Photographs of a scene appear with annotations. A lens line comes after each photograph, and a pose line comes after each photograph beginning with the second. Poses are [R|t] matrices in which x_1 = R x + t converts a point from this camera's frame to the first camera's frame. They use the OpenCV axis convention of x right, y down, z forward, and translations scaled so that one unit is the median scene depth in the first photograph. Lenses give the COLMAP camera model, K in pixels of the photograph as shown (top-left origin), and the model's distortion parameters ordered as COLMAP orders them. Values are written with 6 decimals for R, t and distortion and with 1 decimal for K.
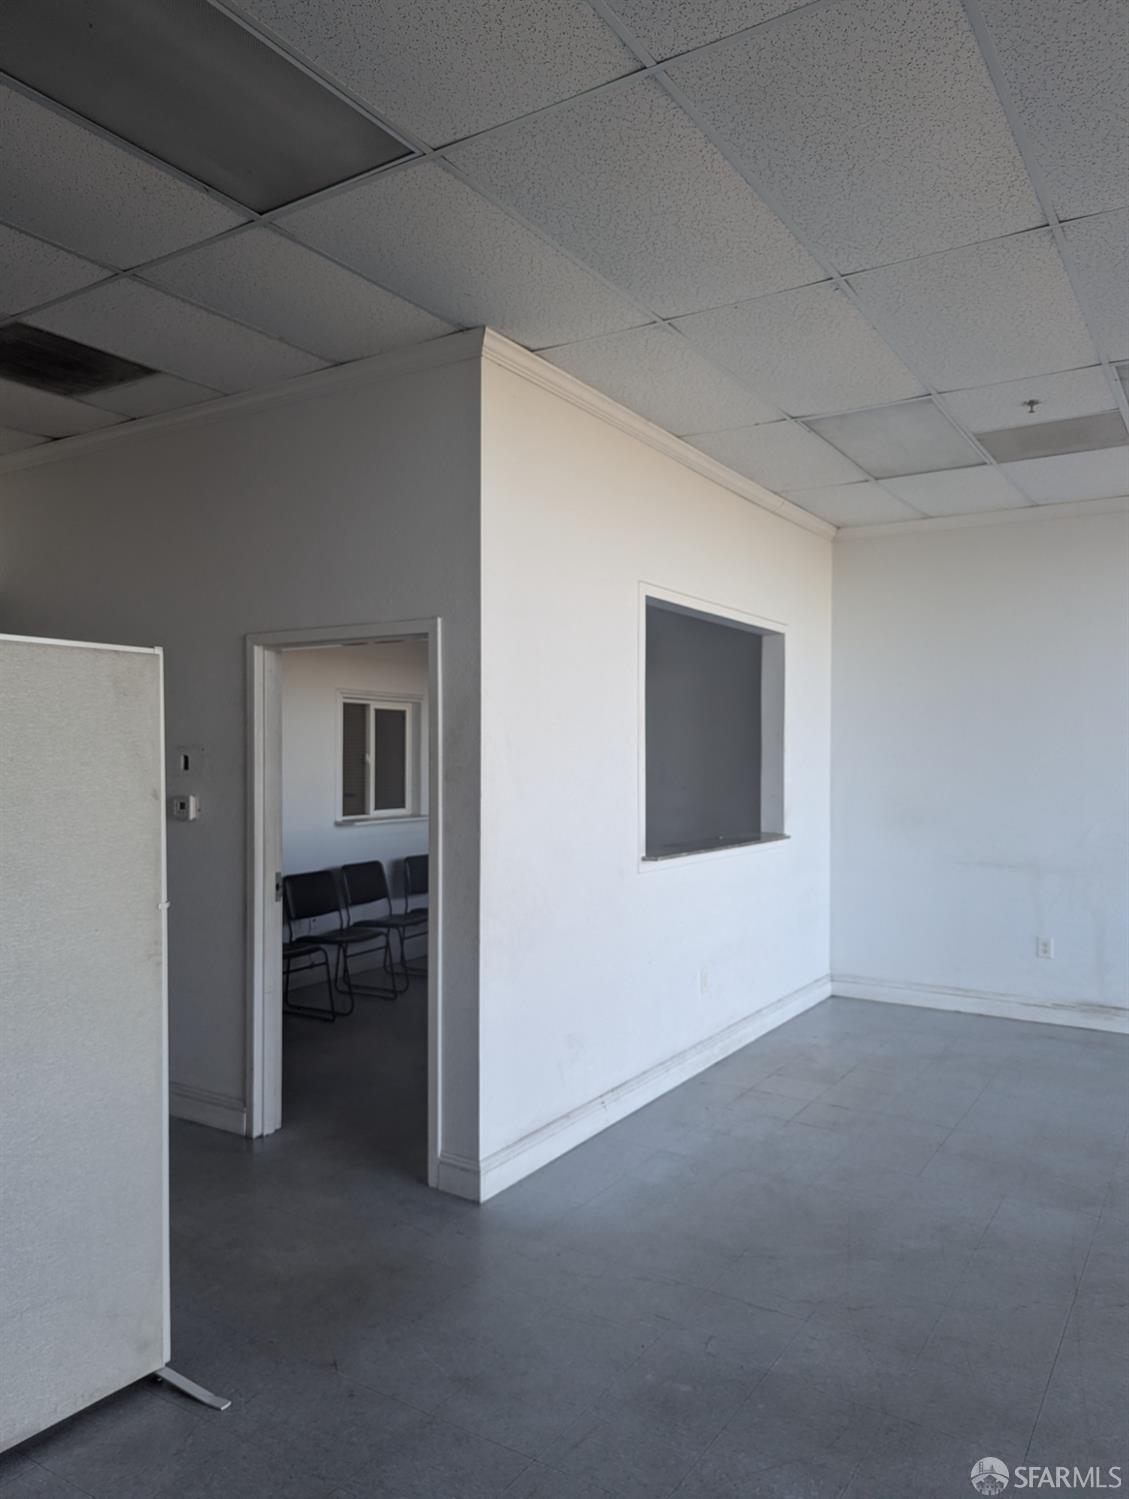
lens RADIAL K [[1053.3, 0, 569.0], [0, 1053.3, 765.2], [0, 0, 1]] dist [0.060364, -0.046037]
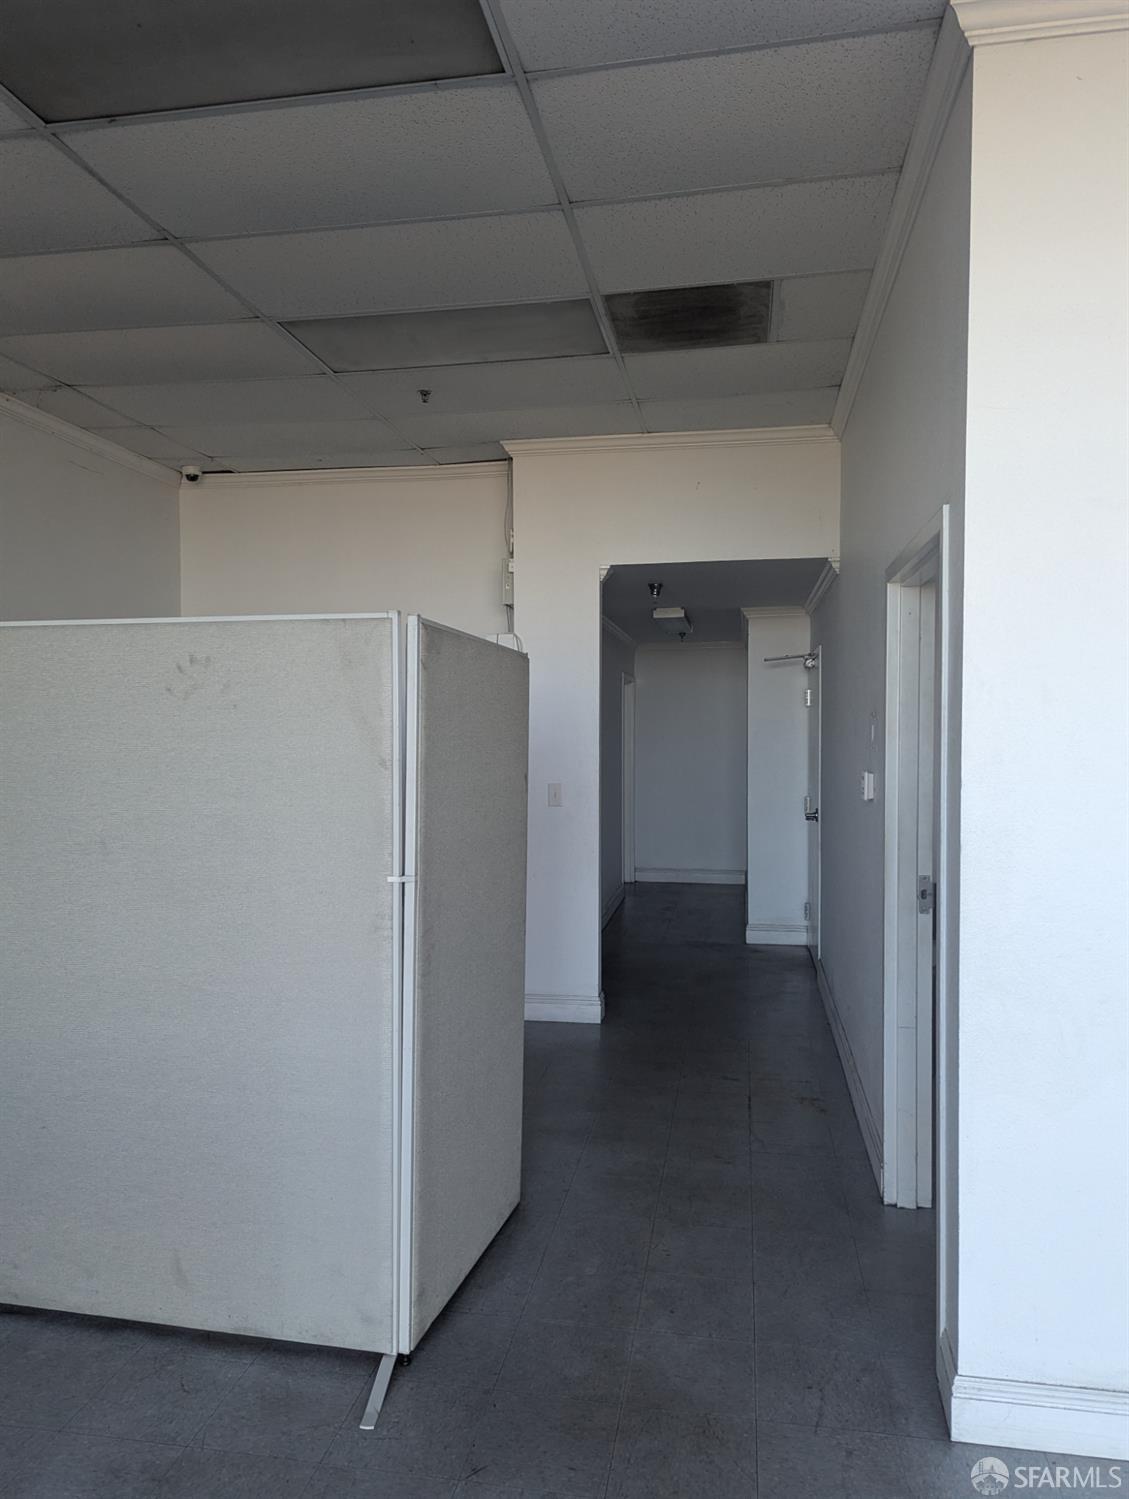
lens RADIAL K [[1053.3, 0, 569.0], [0, 1053.3, 765.2], [0, 0, 1]] dist [0.060364, -0.046037]
pose [[0.378167, 0.023122, -0.925449, 0.538629], [-0.002419, 0.999709, 0.023989, 0.005876], [0.925734, -0.006833, 0.378113, 0.752249]]
